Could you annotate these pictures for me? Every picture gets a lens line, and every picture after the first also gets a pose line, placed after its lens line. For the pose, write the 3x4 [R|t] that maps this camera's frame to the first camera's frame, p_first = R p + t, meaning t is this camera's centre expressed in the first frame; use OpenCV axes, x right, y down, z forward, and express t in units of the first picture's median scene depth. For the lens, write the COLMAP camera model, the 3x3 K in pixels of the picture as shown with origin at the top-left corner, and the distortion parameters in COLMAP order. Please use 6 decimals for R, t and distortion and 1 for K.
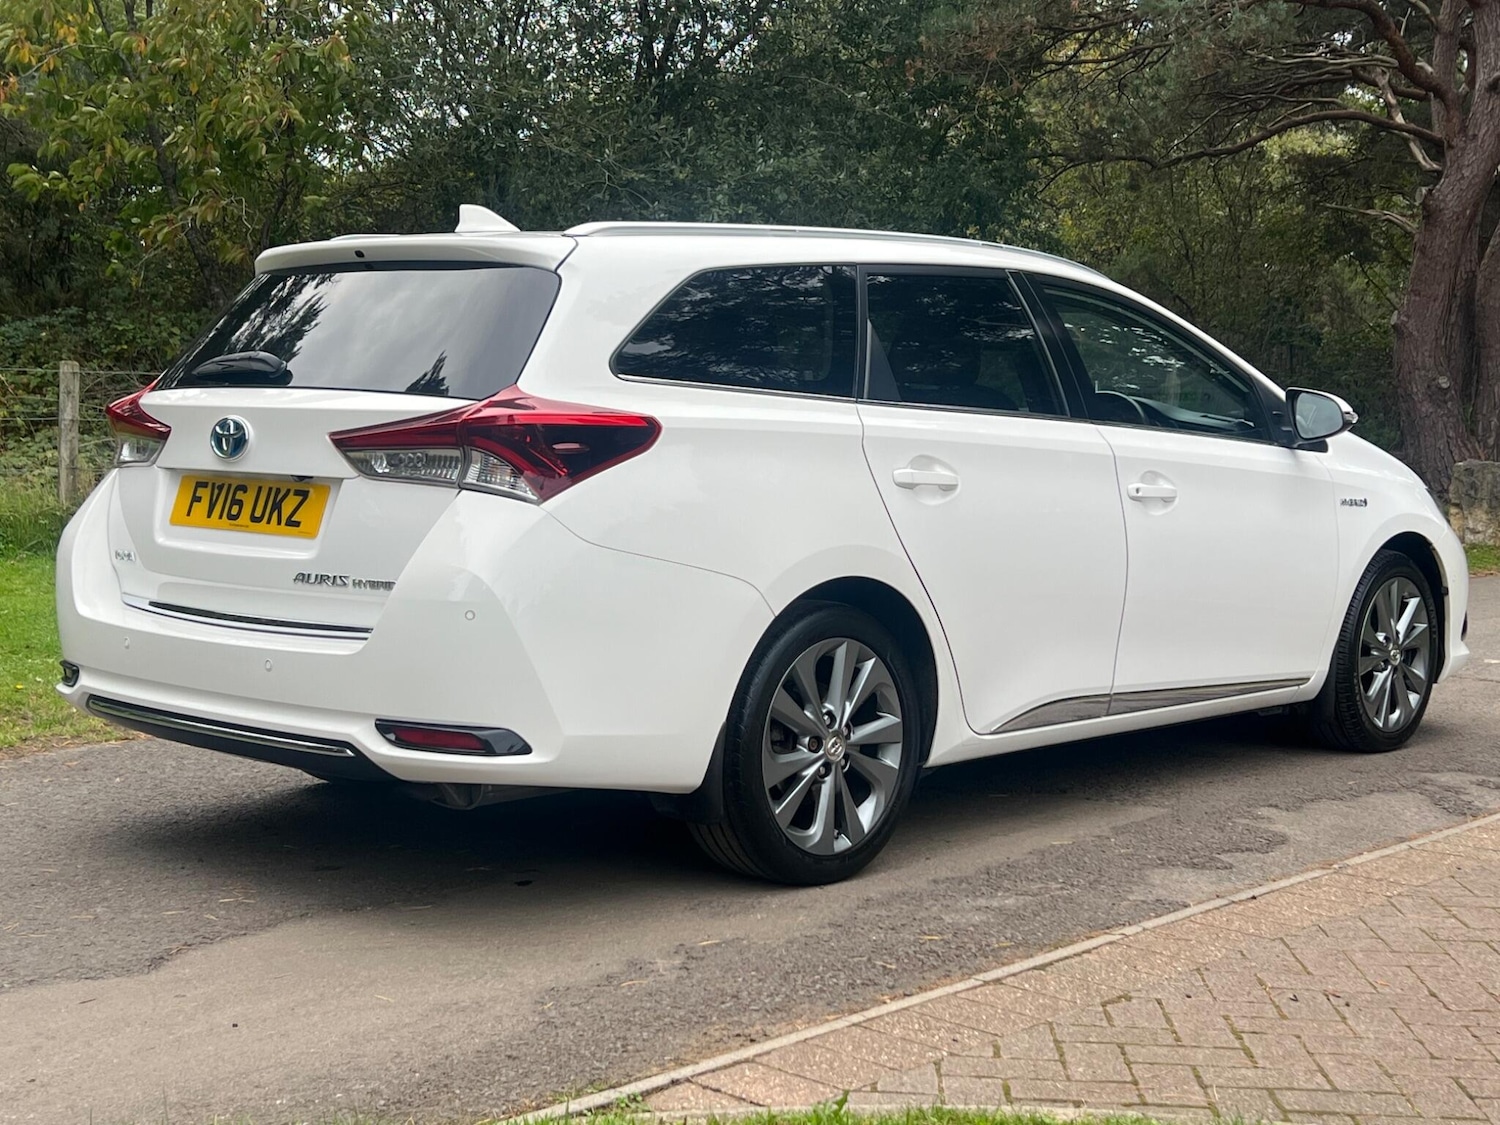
lens RADIAL K [[2001.1, 0, 728.9], [0, 2001.1, 565.6], [0, 0, 1]] dist [0.148875, -0.396420]
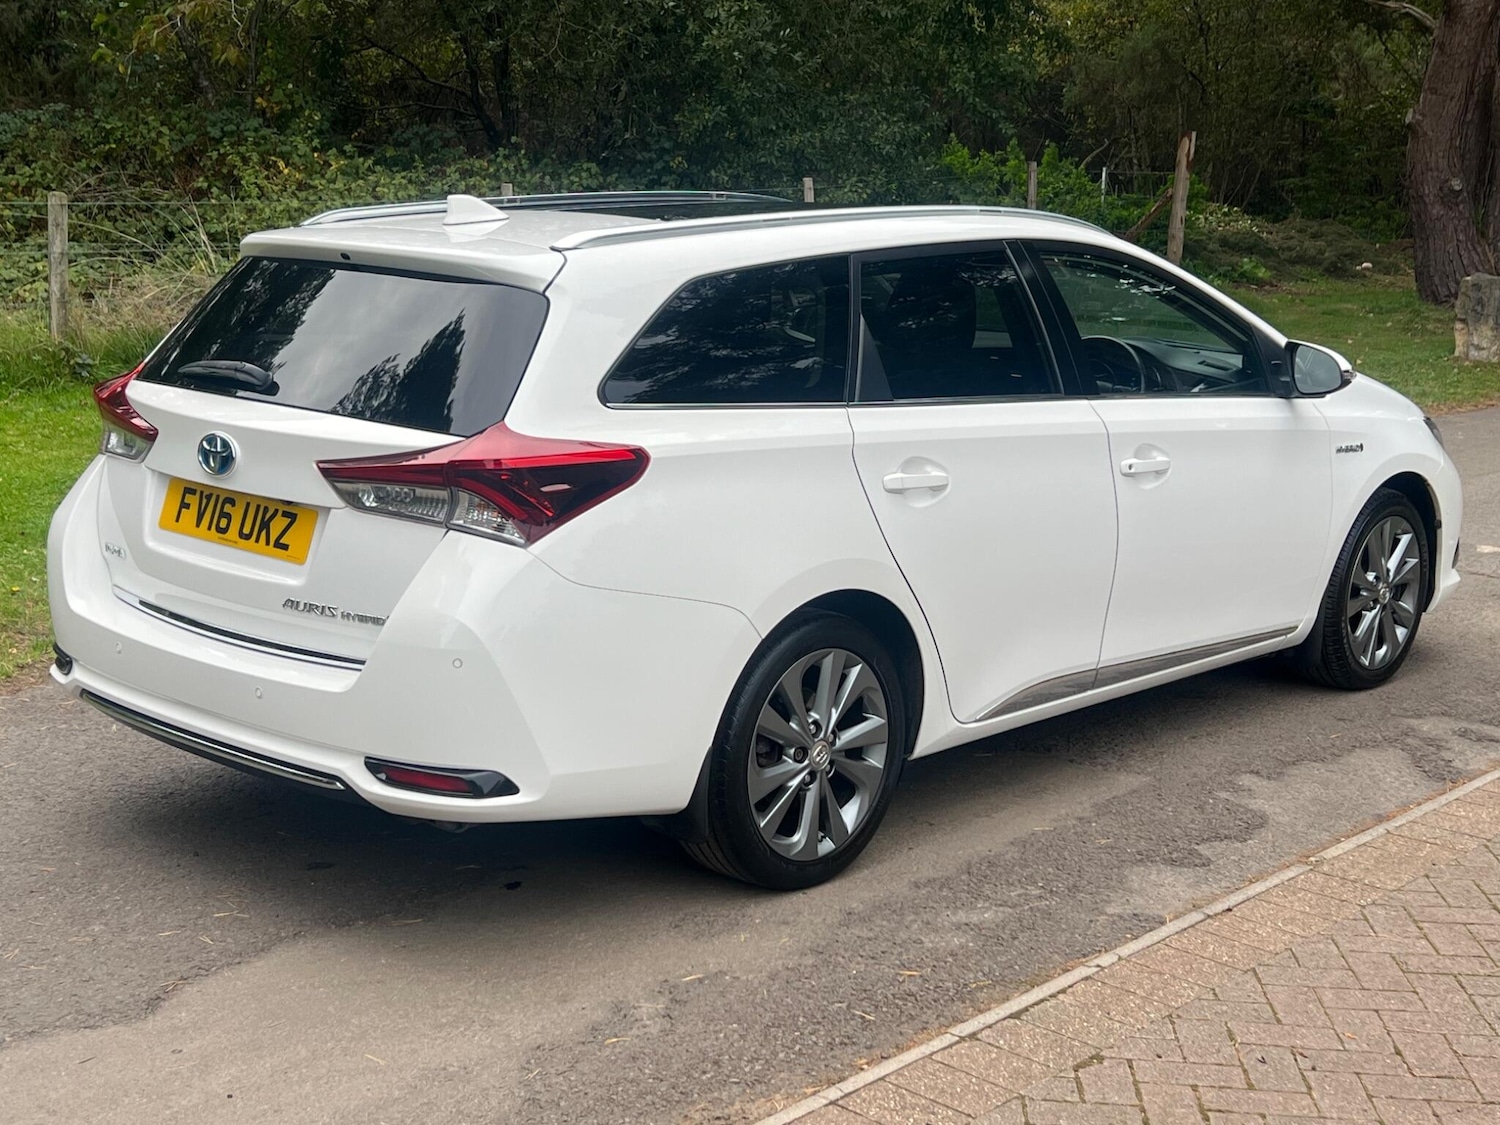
lens RADIAL K [[2002.7, 0, 714.2], [0, 2002.7, 562.0], [0, 0, 1]] dist [0.142698, -0.364951]
pose [[0.999939, 0.009598, -0.005462, 0.003949], [-0.008944, 0.993969, 0.109292, -0.114506], [0.006479, -0.109237, 0.993995, 0.004711]]
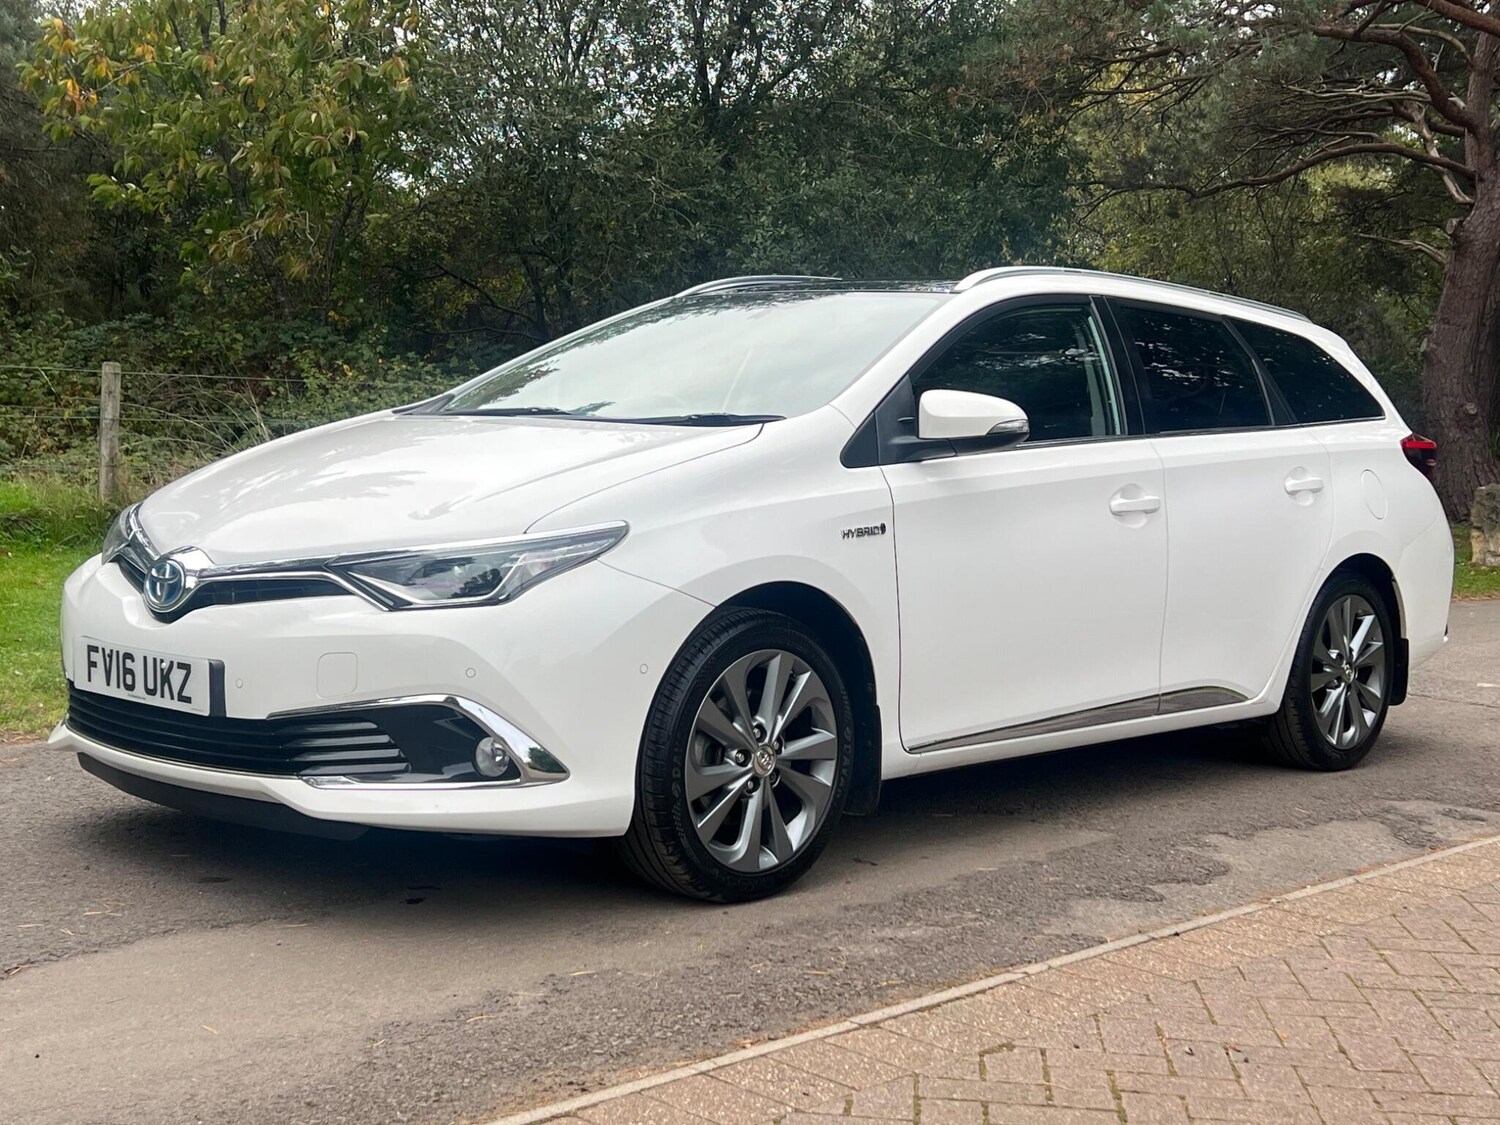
lens RADIAL K [[1914.7, 0, 736.7], [0, 1914.7, 554.5], [0, 0, 1]] dist [0.138968, -0.353364]
pose [[0.999465, 0.019918, -0.025935, 0.070108], [-0.020157, 0.999757, -0.008956, -0.002059], [0.025750, 0.009474, 0.999624, 0.080649]]
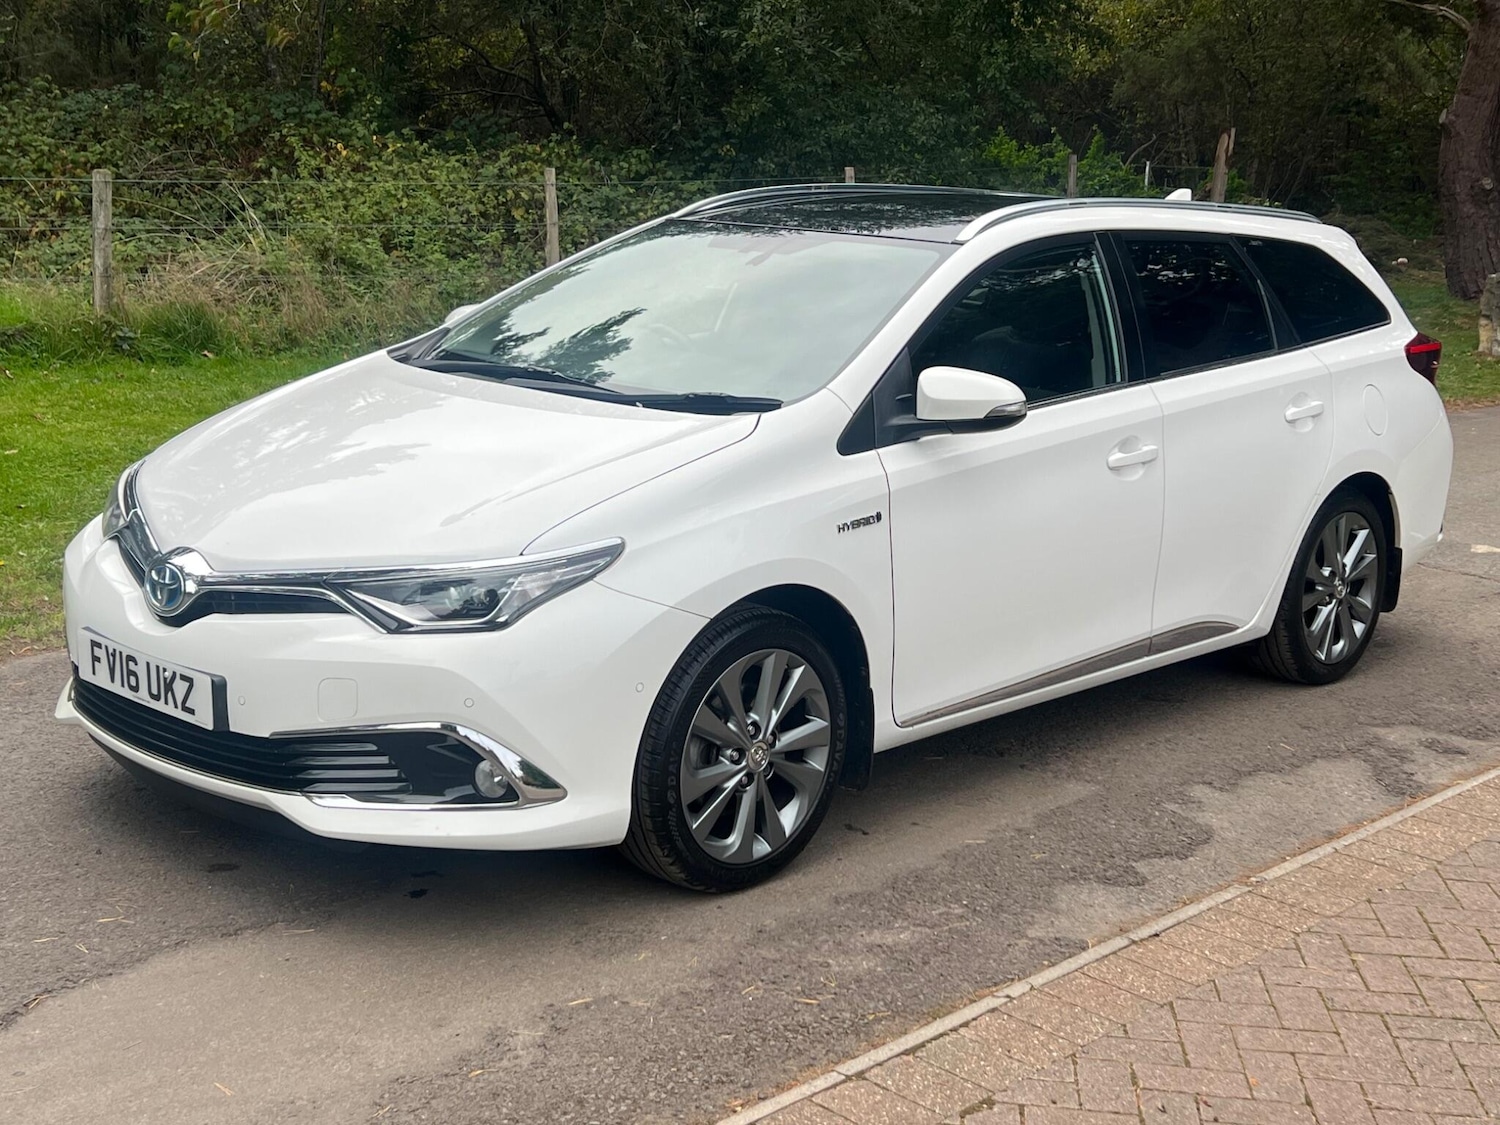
lens RADIAL K [[1914.7, 0, 736.7], [0, 1914.7, 554.5], [0, 0, 1]] dist [0.138968, -0.353364]
pose [[0.999287, 0.029415, -0.023673, 0.070050], [-0.026360, 0.992376, 0.120394, -0.122301], [0.027034, -0.119684, 0.992444, 0.081930]]
